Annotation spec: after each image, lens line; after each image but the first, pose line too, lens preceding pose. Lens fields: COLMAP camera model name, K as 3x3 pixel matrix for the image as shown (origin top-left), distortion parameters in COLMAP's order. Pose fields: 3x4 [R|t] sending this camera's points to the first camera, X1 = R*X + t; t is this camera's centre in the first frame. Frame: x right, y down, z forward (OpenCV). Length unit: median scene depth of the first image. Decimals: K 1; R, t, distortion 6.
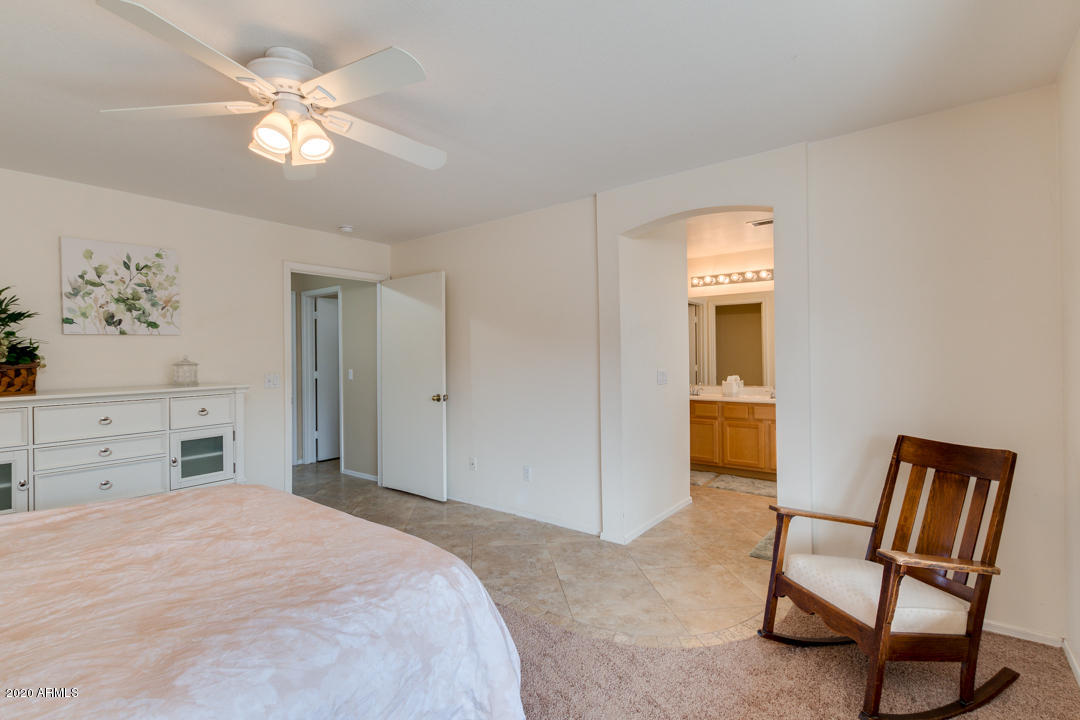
lens RADIAL K [[503.4, 0, 543.6], [0, 503.4, 357.8], [0, 0, 1]] dist [0.002816, -0.000023]
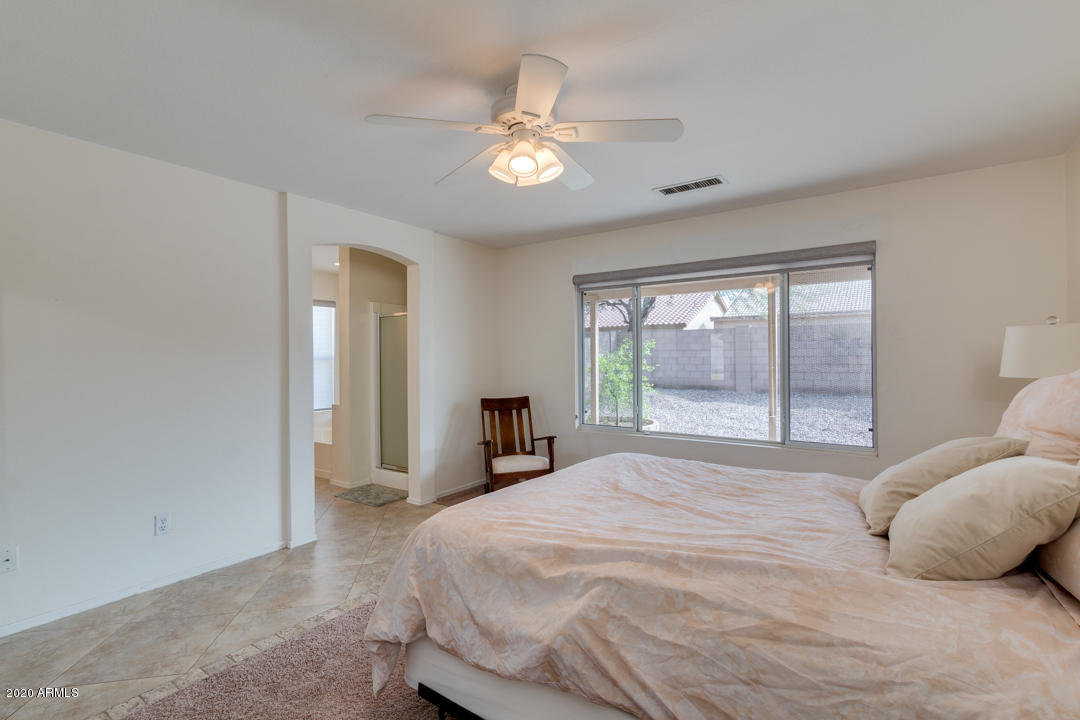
lens RADIAL K [[503.4, 0, 543.6], [0, 503.4, 357.8], [0, 0, 1]] dist [0.002816, -0.000023]
pose [[-0.041329, 0.009134, 0.999104, -1.116552], [0.015230, 0.999848, -0.008511, 0.008255], [-0.999030, 0.014865, -0.041462, 0.689210]]
